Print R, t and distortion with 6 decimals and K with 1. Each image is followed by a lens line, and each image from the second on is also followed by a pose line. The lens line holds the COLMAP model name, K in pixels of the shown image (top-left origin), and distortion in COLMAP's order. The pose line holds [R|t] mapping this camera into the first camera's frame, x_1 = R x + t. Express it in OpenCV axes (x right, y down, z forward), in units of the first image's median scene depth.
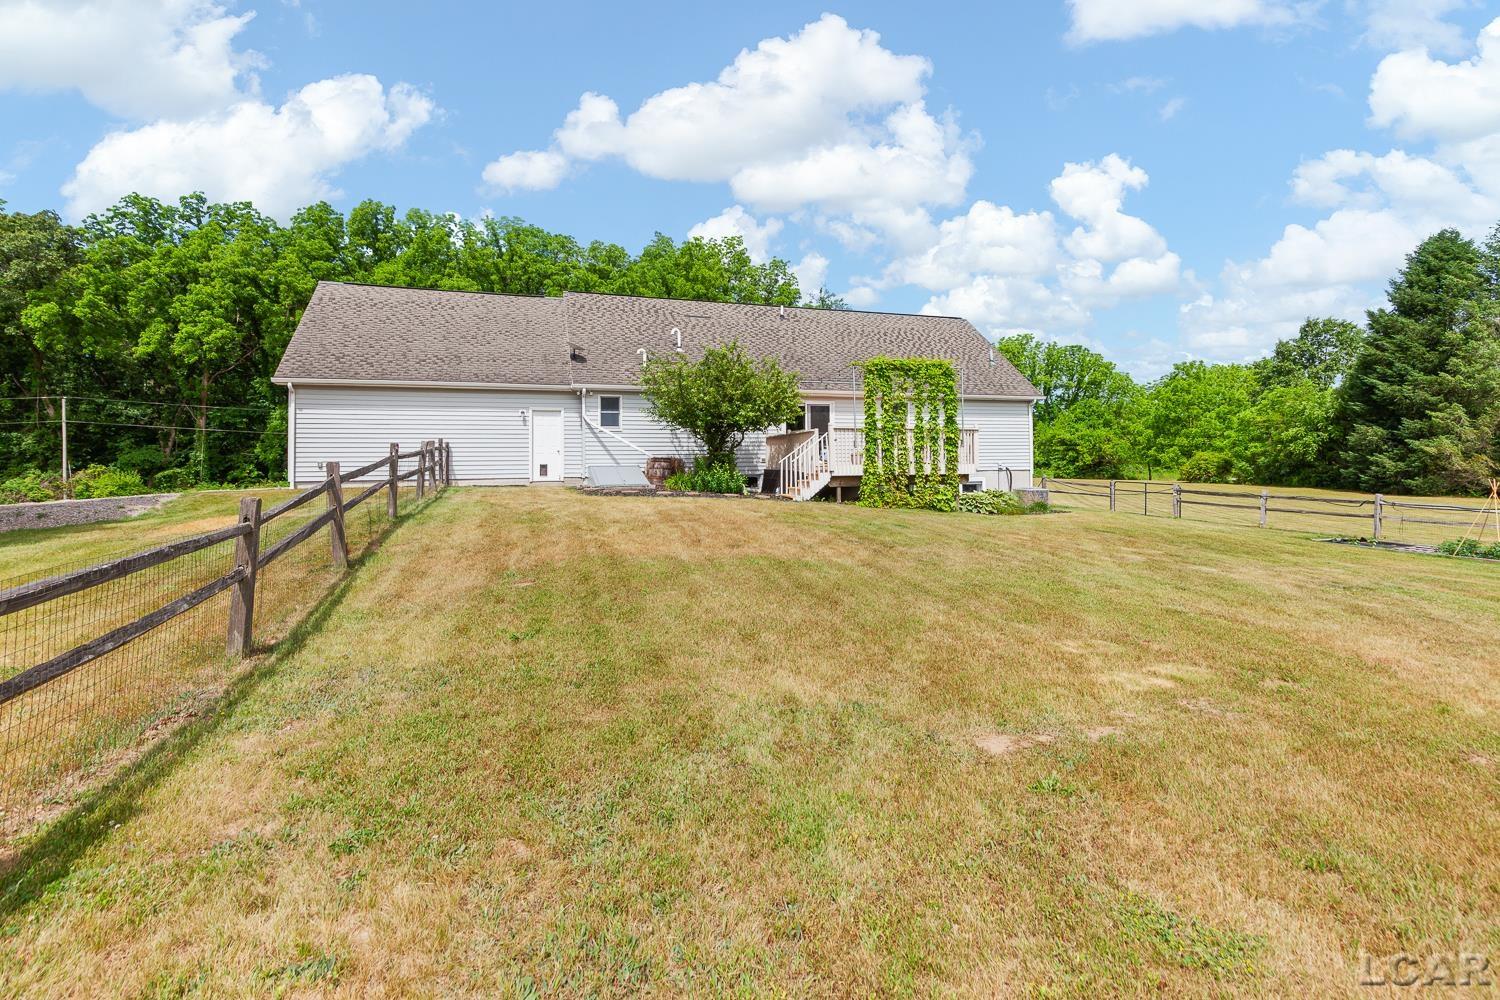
lens RADIAL K [[697.0, 0, 755.8], [0, 697.0, 451.6], [0, 0, 1]] dist [0.003420, 0.001462]
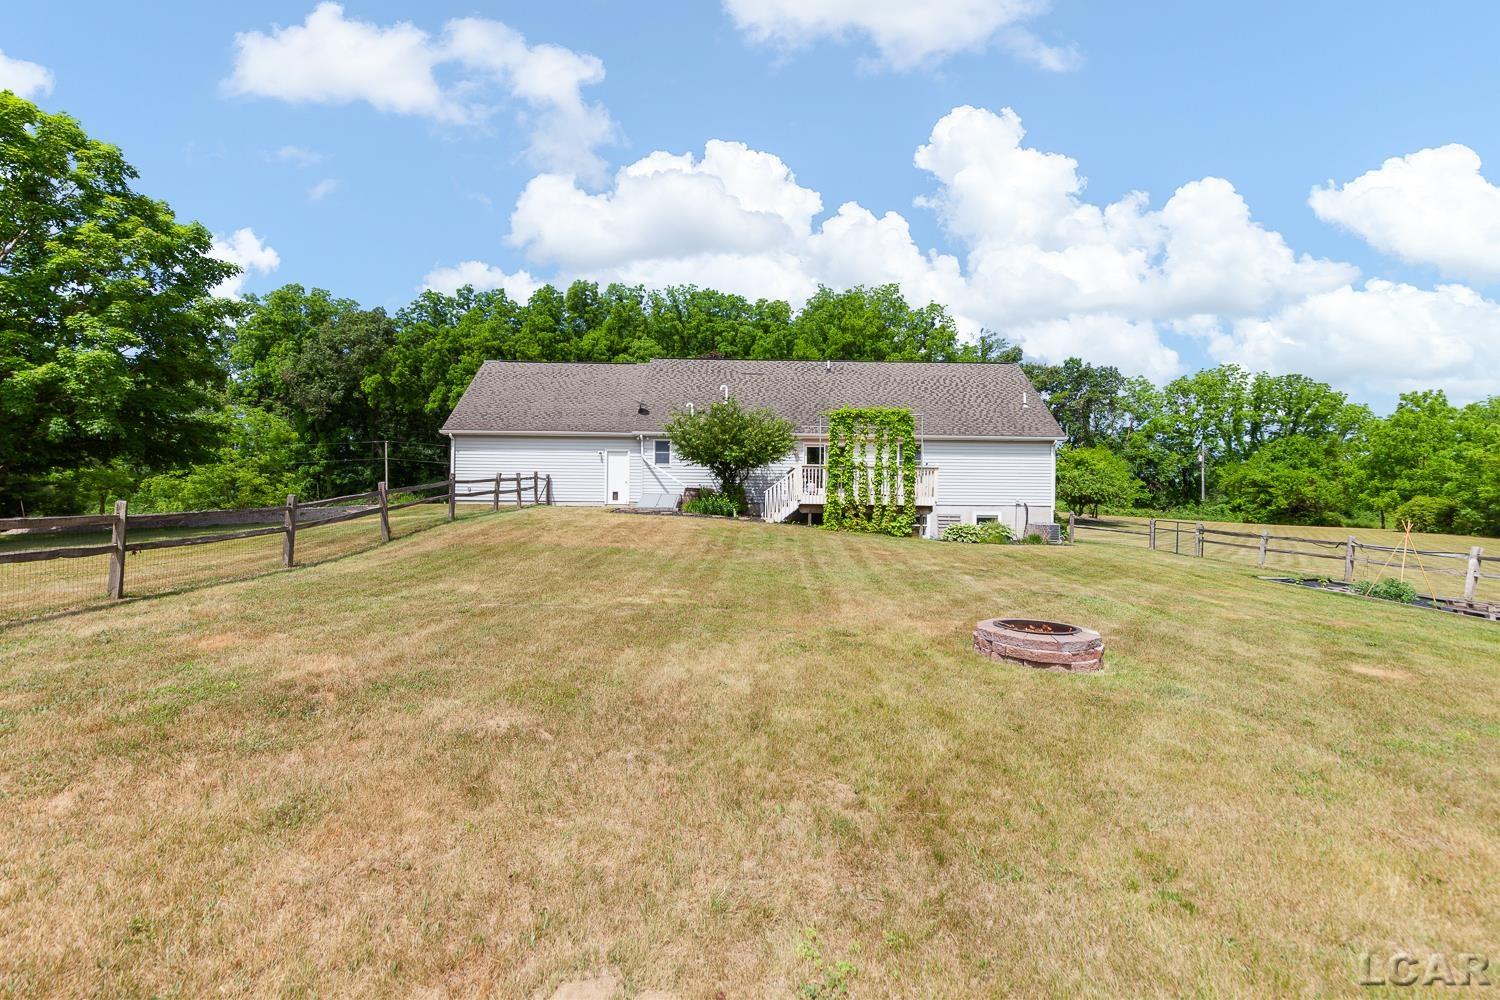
lens RADIAL K [[673.5, 0, 750.0], [0, 673.5, 500.0], [0, 0, 1]] dist [0.001090, 0.000556]
pose [[0.950636, 0.020968, -0.309600, 0.120648], [-0.015764, 0.999689, 0.019302, 0.001785], [0.309908, -0.013469, 0.950671, -0.053000]]
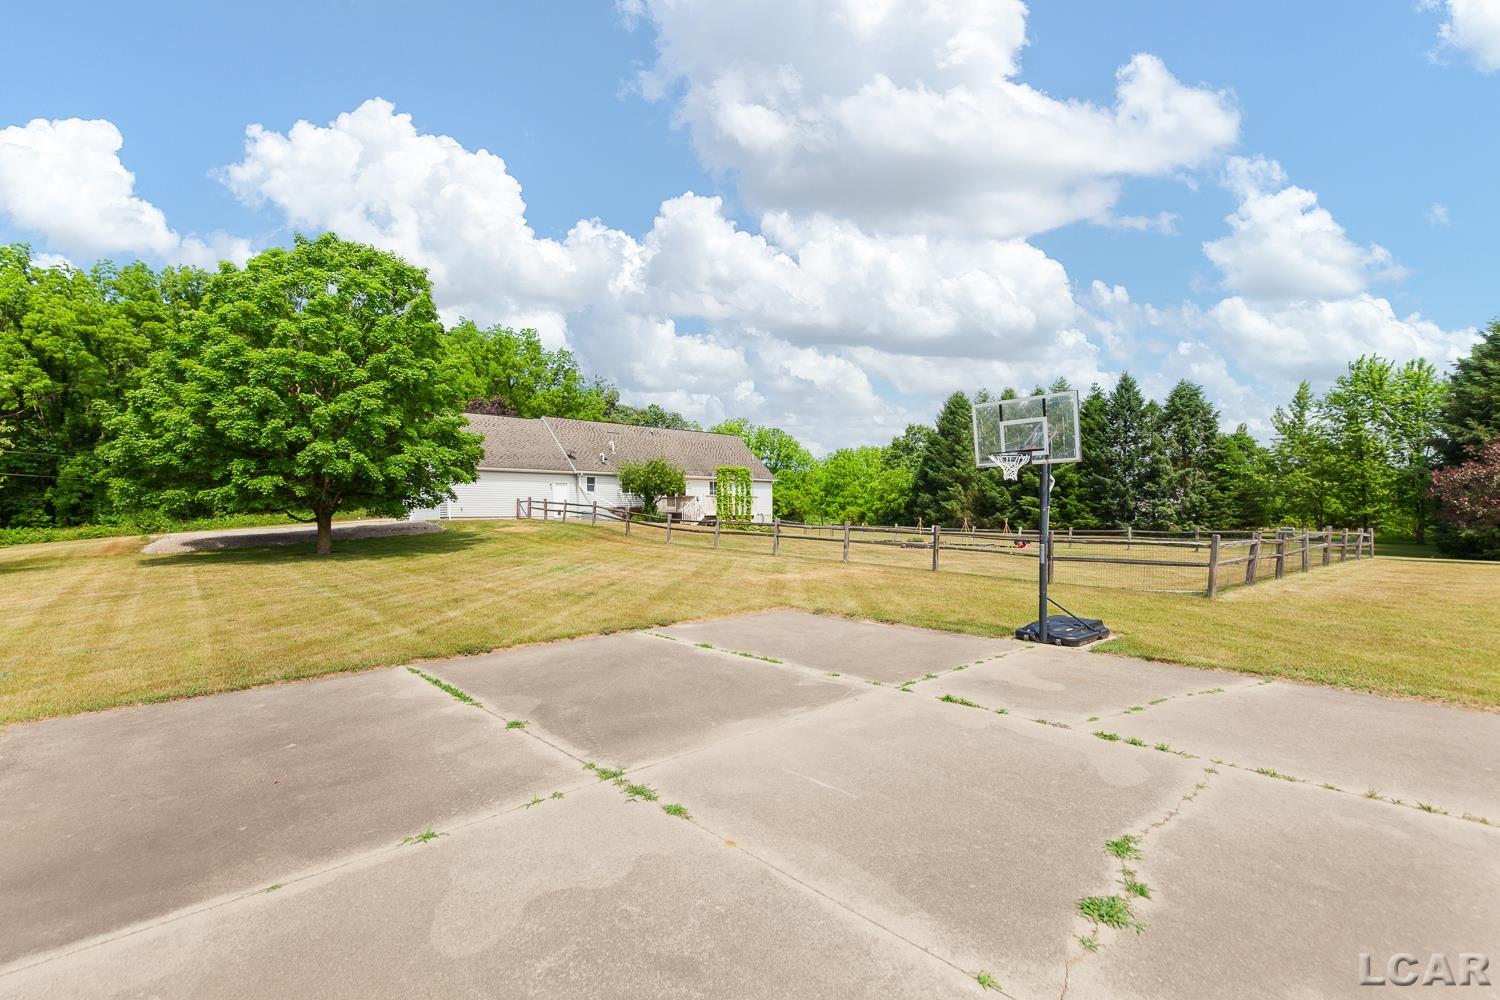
lens RADIAL K [[673.5, 0, 750.0], [0, 673.5, 500.0], [0, 0, 1]] dist [0.001090, 0.000556]
pose [[0.918372, 0.014879, 0.395437, -0.199716], [-0.013122, 0.999888, -0.007150, -0.001069], [-0.395500, 0.001377, 0.918465, -0.356649]]
